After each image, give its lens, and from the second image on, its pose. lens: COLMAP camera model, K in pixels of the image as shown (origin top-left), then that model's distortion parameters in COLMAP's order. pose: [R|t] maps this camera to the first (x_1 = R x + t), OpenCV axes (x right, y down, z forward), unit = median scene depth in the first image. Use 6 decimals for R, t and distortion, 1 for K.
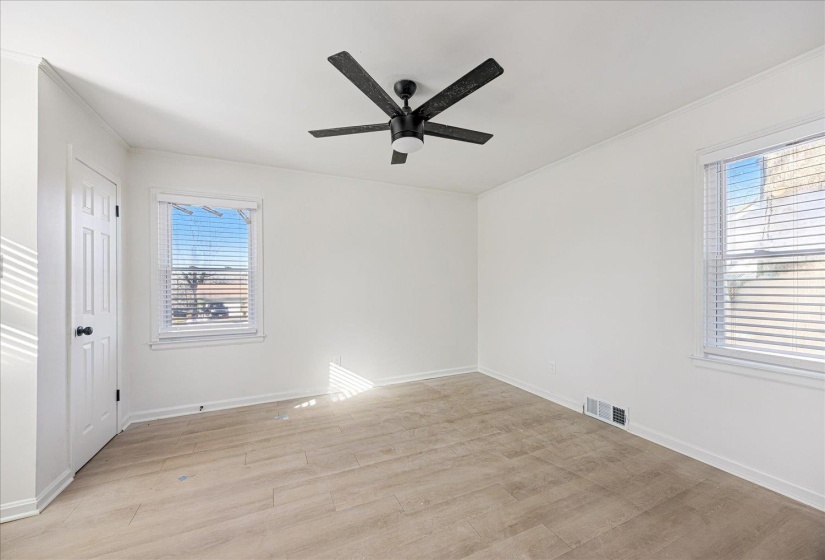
lens RADIAL K [[312.4, 0, 414.0], [0, 312.4, 283.8], [0, 0, 1]] dist [0.001440, 0.000016]
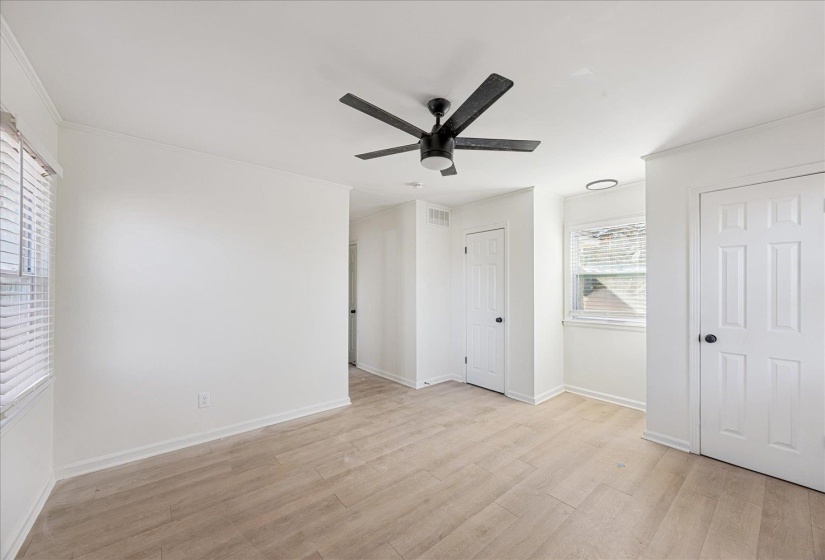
lens RADIAL K [[312.4, 0, 414.0], [0, 312.4, 283.8], [0, 0, 1]] dist [0.001440, 0.000016]
pose [[-0.968704, 0.002229, -0.248207, 0.299021], [0.005450, 0.999910, -0.012290, -0.044861], [0.248157, -0.013258, -0.968629, 1.956207]]
